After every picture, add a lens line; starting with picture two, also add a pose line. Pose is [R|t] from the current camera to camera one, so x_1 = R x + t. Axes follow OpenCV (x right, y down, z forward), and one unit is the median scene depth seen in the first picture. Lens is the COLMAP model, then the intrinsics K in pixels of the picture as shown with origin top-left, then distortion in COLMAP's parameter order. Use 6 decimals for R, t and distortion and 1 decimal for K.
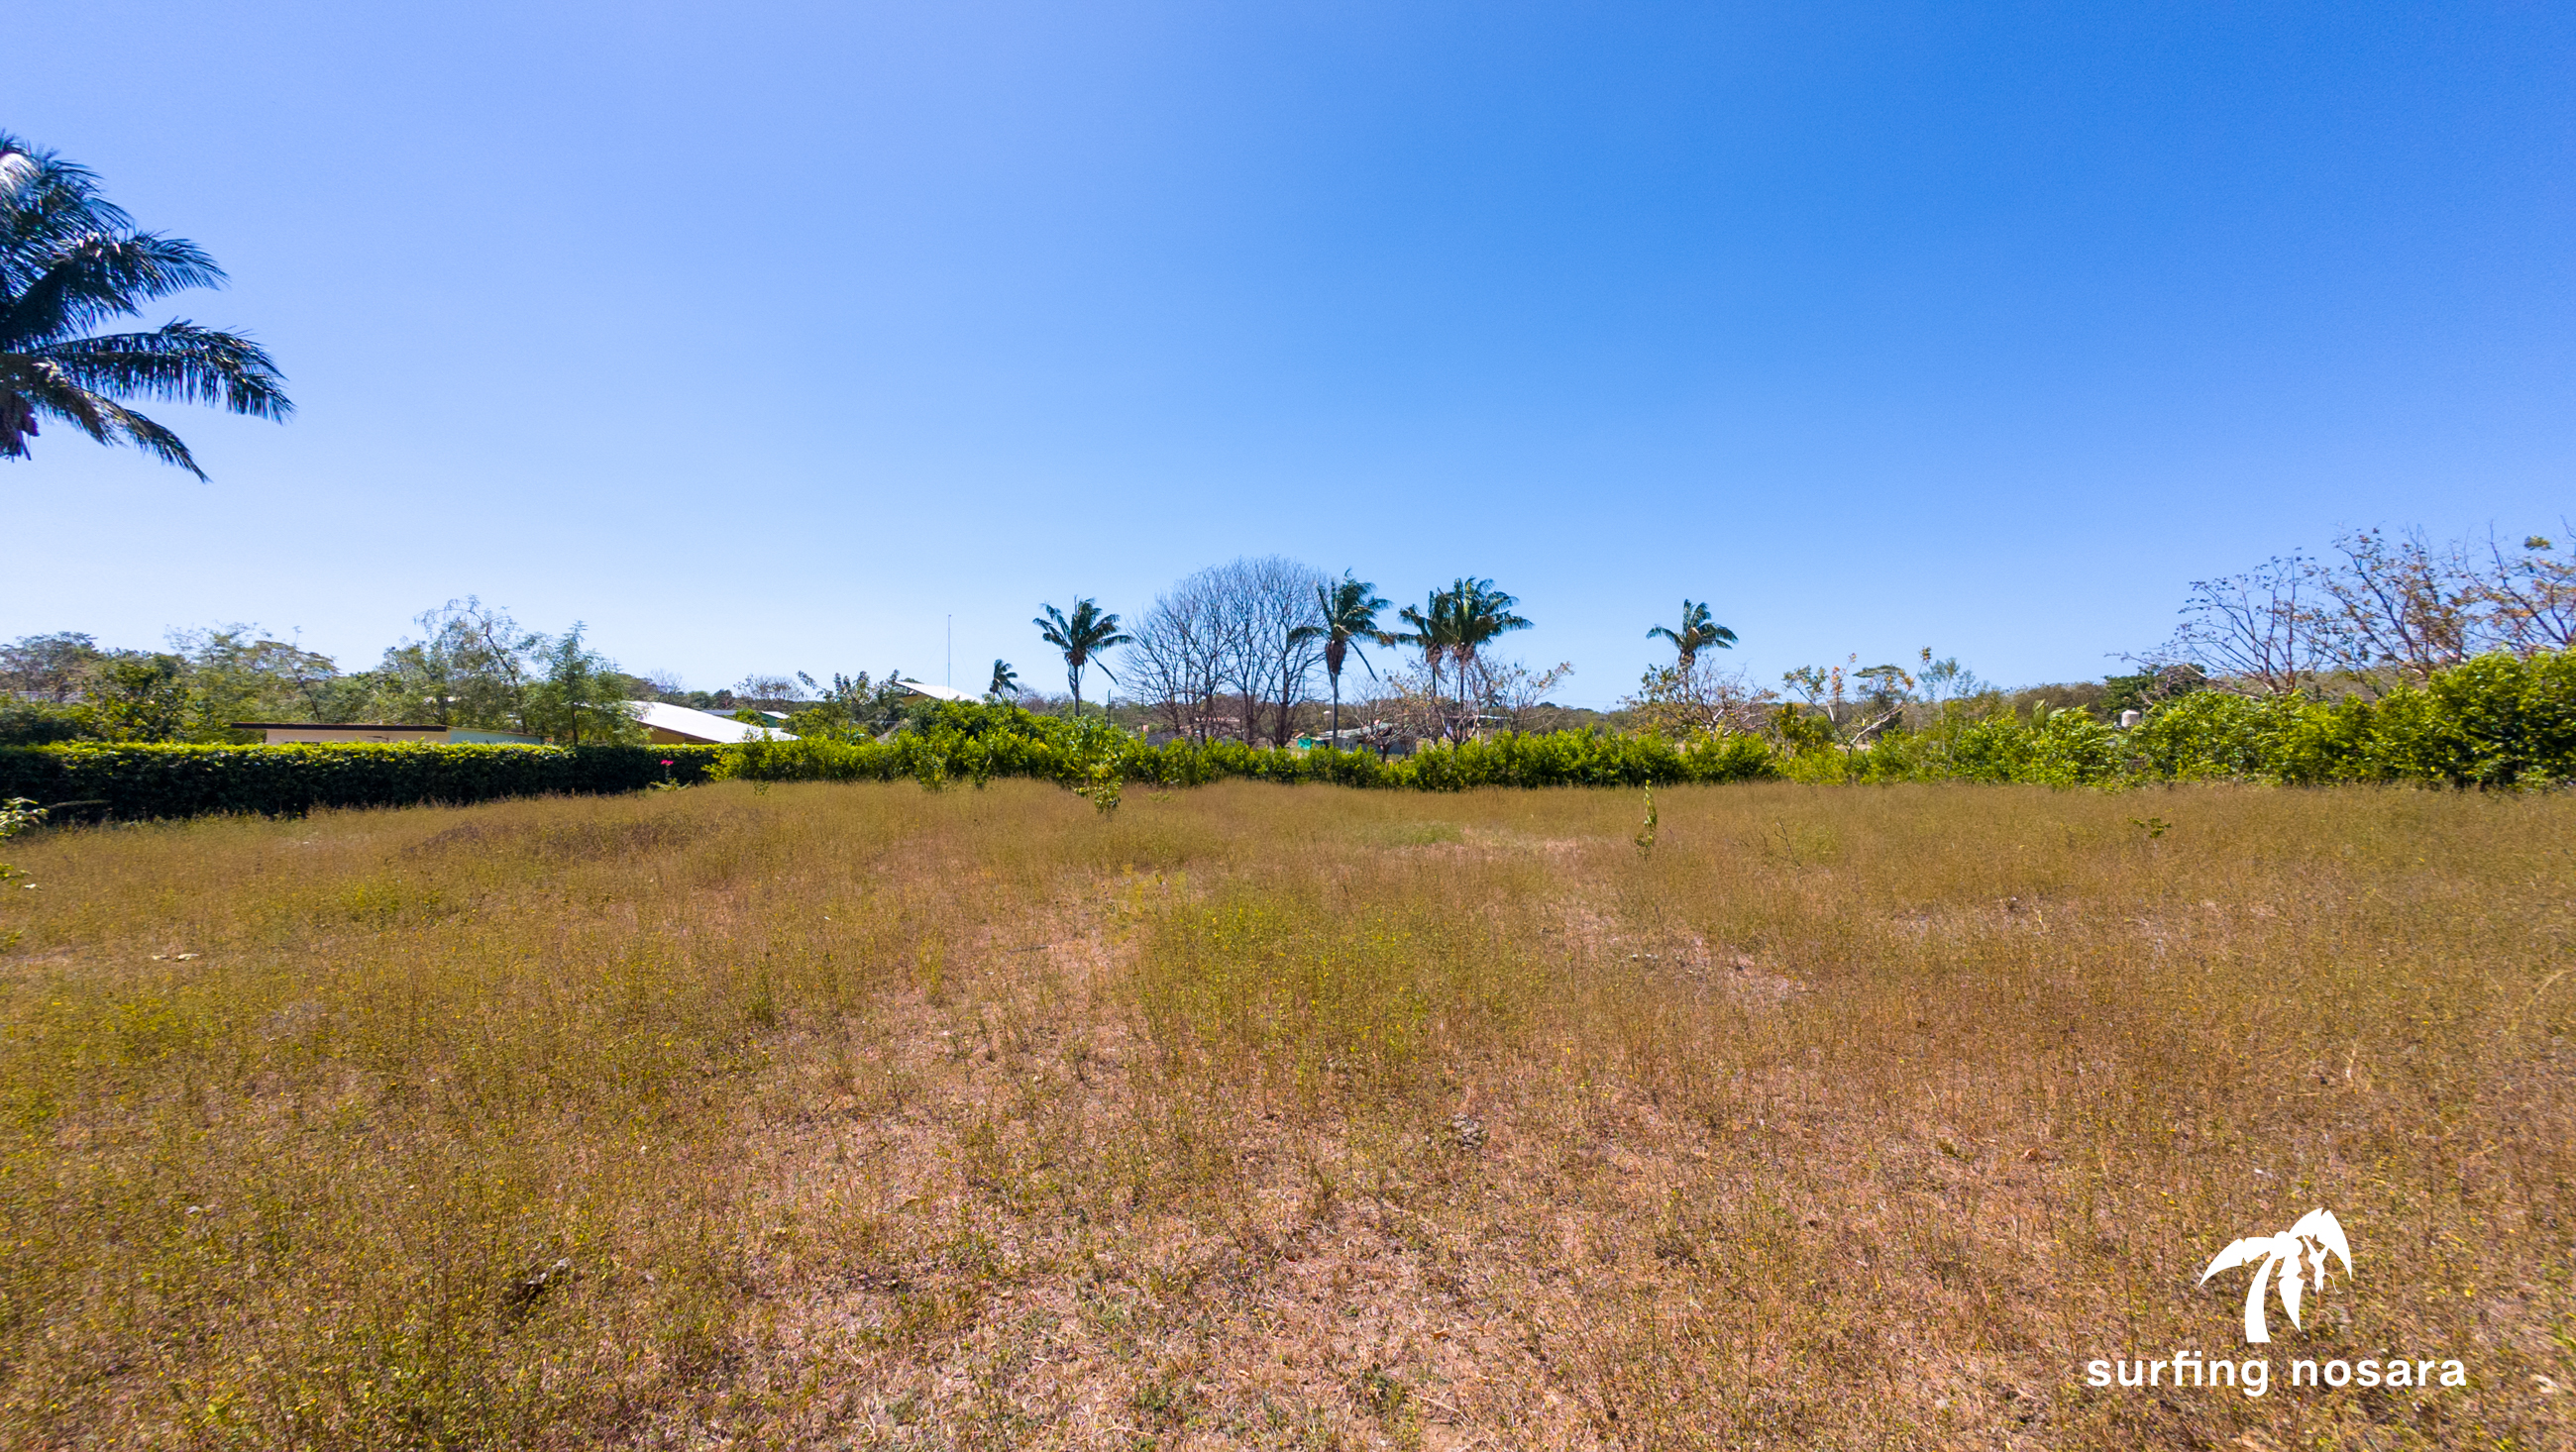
lens RADIAL K [[896.7, 0, 1288.0], [0, 896.7, 726.0], [0, 0, 1]] dist [-0.028355, 0.004620]
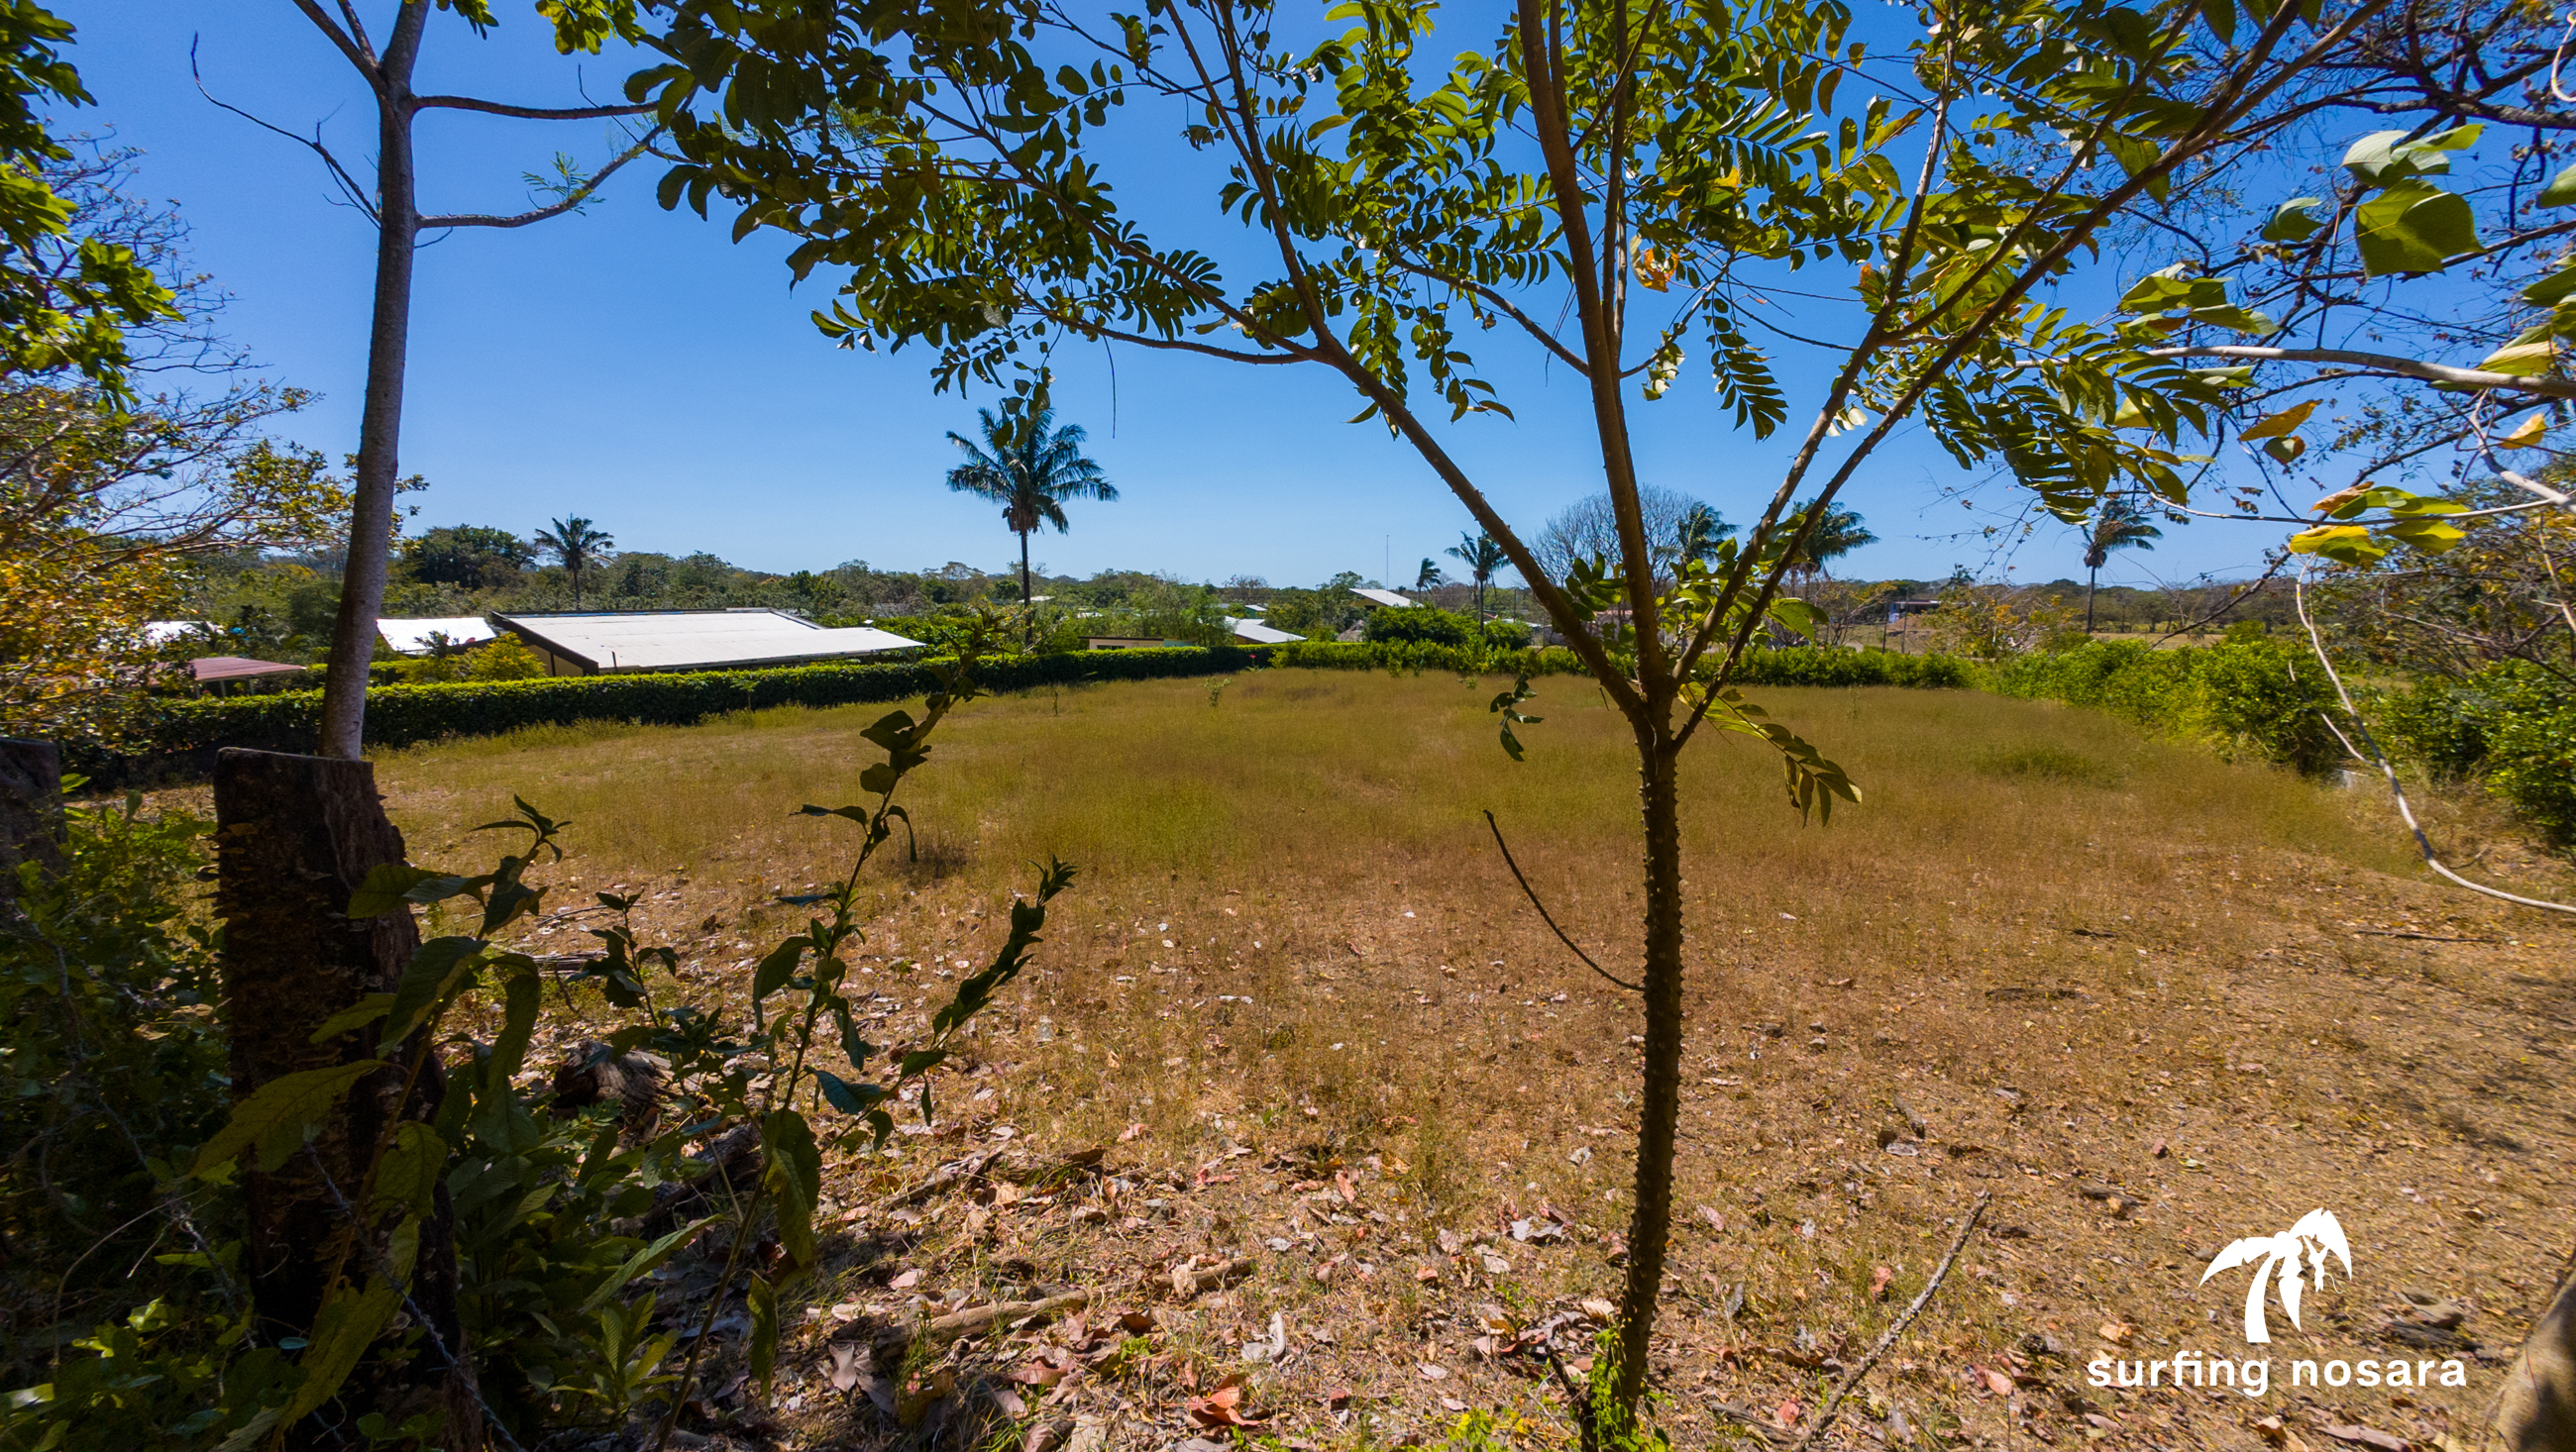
lens RADIAL K [[896.7, 0, 1288.0], [0, 896.7, 726.0], [0, 0, 1]] dist [-0.028355, 0.004620]
pose [[0.894880, 0.052137, -0.443252, 0.135960], [0.007261, 0.991321, 0.131263, -0.039507], [0.446249, -0.120683, 0.886734, -0.430018]]
